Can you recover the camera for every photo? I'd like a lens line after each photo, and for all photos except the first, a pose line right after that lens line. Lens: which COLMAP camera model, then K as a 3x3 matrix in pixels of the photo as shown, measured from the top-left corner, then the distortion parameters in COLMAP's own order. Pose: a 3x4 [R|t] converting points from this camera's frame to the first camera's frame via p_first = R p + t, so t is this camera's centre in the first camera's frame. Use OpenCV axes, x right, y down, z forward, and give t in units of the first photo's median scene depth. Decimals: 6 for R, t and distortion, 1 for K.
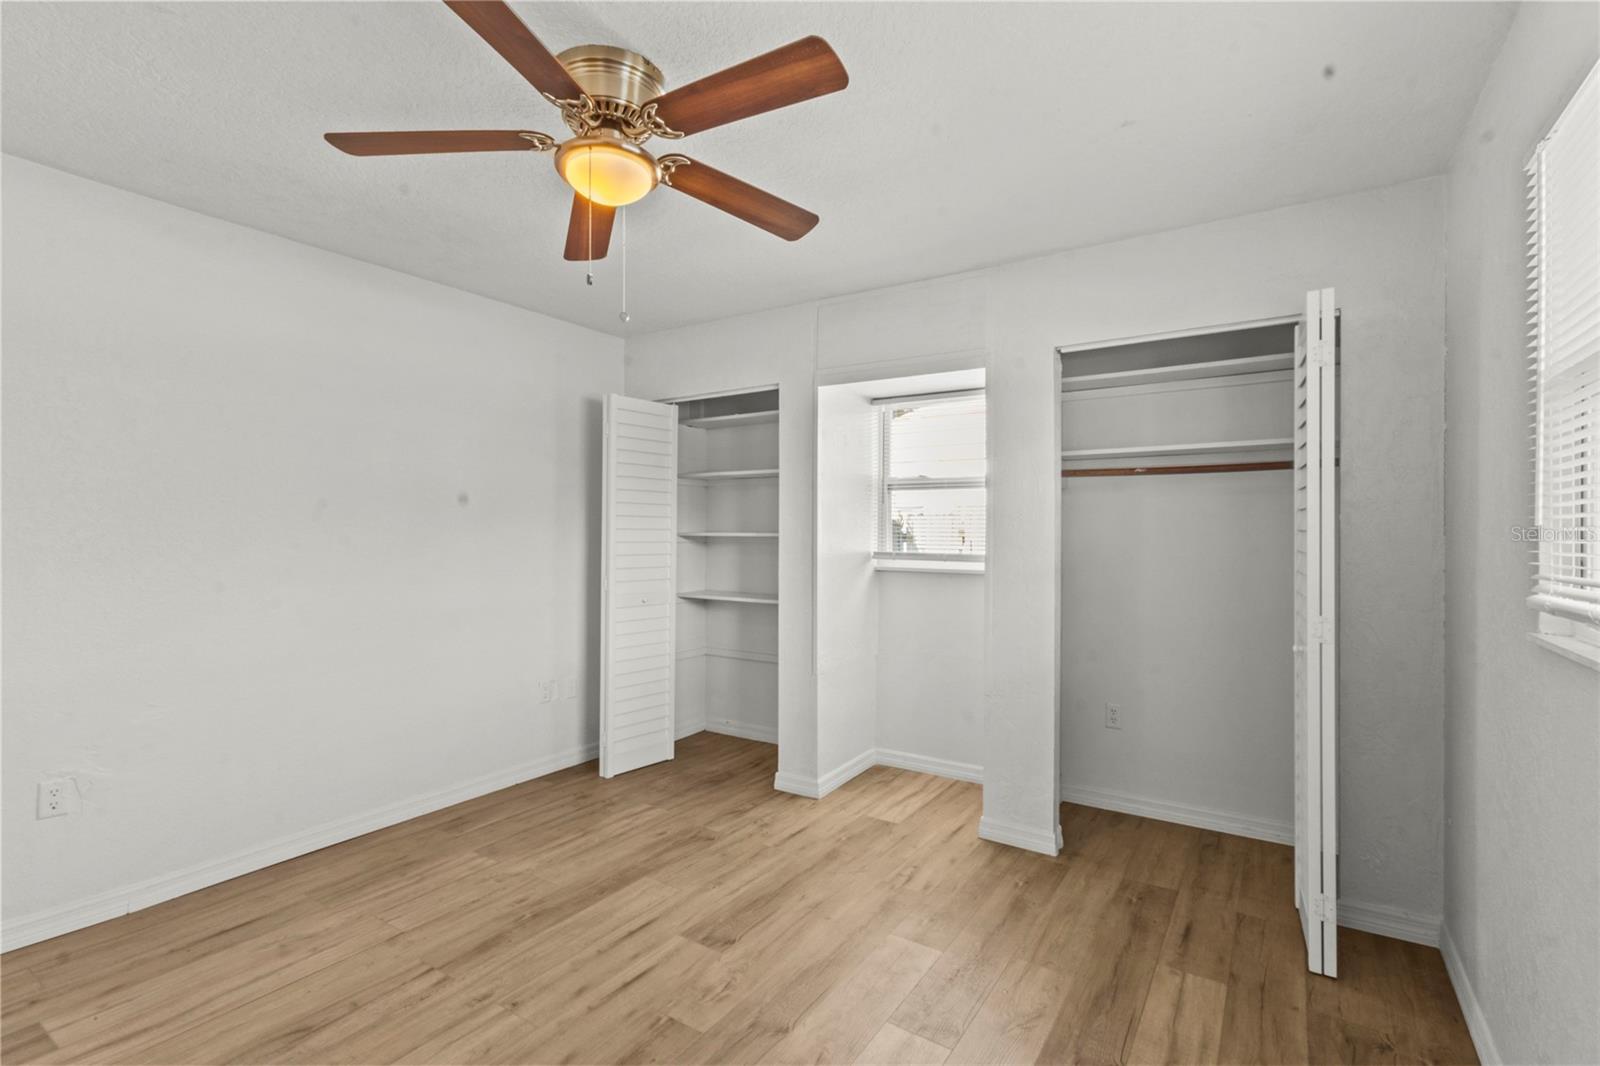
lens RADIAL K [[737.8, 0, 802.9], [0, 737.8, 533.8], [0, 0, 1]] dist [0.002973, 0.000023]
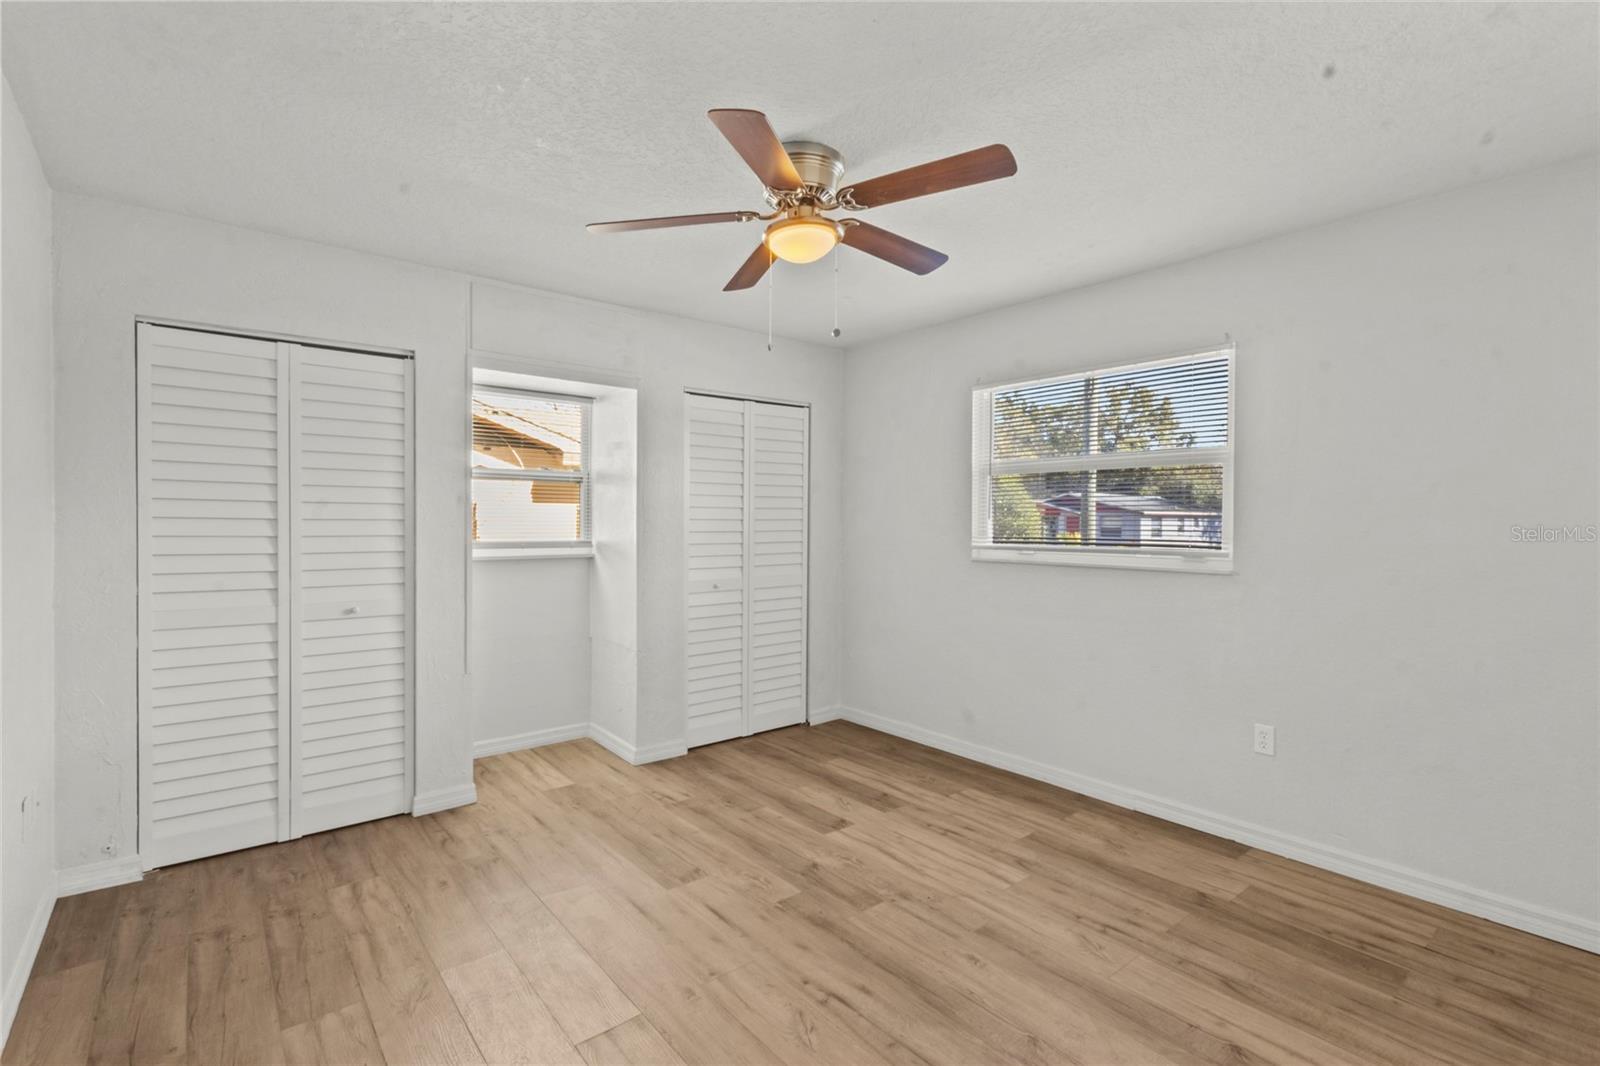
lens RADIAL K [[737.8, 0, 808.3], [0, 737.8, 526.0], [0, 0, 1]] dist [0.002973, 0.000023]
pose [[0.278039, -0.008261, 0.960534, -0.869273], [-0.000290, 0.999962, 0.008684, -0.002922], [-0.960570, -0.002693, 0.278026, 0.375530]]
